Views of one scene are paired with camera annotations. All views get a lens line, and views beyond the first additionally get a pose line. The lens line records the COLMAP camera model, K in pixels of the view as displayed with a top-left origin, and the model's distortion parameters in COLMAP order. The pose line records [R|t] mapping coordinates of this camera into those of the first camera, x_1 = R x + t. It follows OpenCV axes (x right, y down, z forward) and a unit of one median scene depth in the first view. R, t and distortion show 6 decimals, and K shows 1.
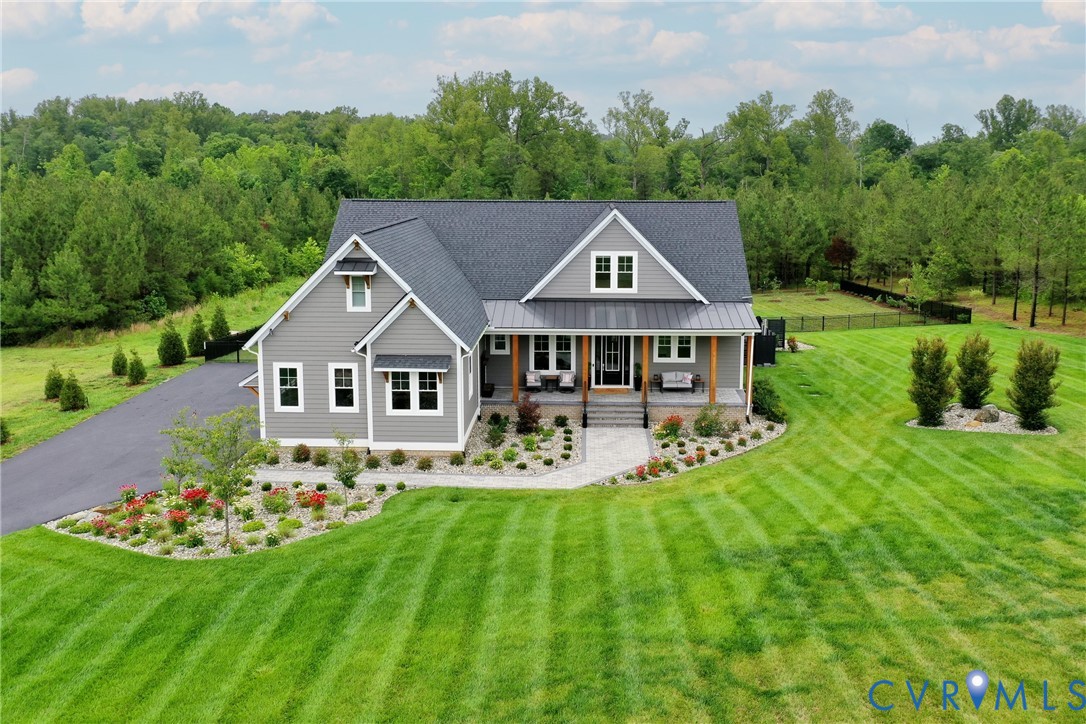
lens RADIAL K [[931.0, 0, 543.5], [0, 931.0, 270.1], [0, 0, 1]] dist [0.005039, -0.001983]
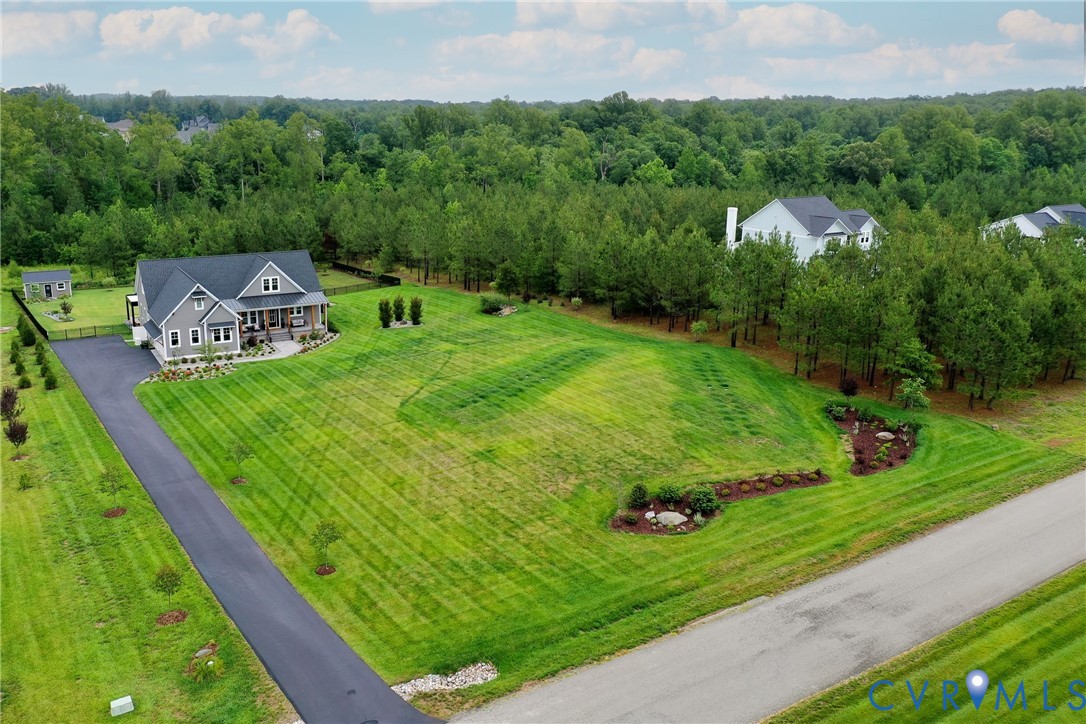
lens RADIAL K [[976.9, 0, 543.0], [0, 976.9, 329.1], [0, 0, 1]] dist [-0.003209, -0.002217]
pose [[0.845123, -0.112805, 0.522535, -0.733938], [0.050317, 0.989928, 0.132326, -0.200838], [-0.532199, -0.085539, 0.842287, -1.754597]]
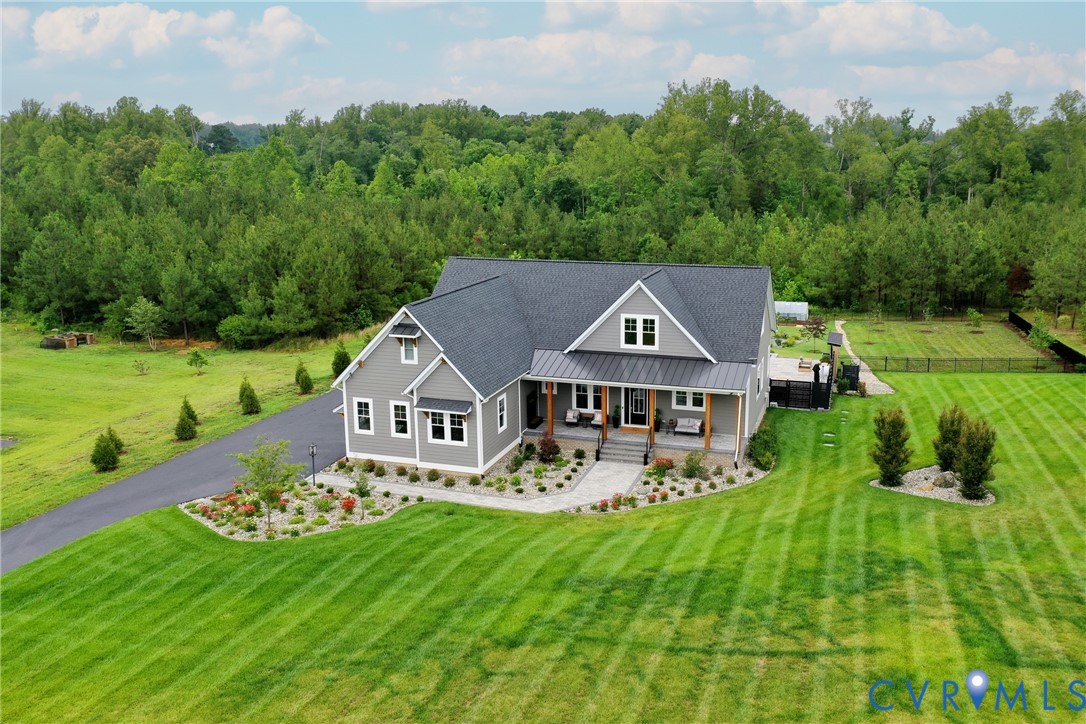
lens RADIAL K [[917.4, 0, 545.3], [0, 917.4, 318.2], [0, 0, 1]] dist [0.005736, 0.003046]
pose [[0.957666, 0.039058, -0.285219, 0.295655], [-0.019271, 0.997229, 0.071854, -0.097685], [0.287235, -0.063316, 0.955765, -0.156661]]
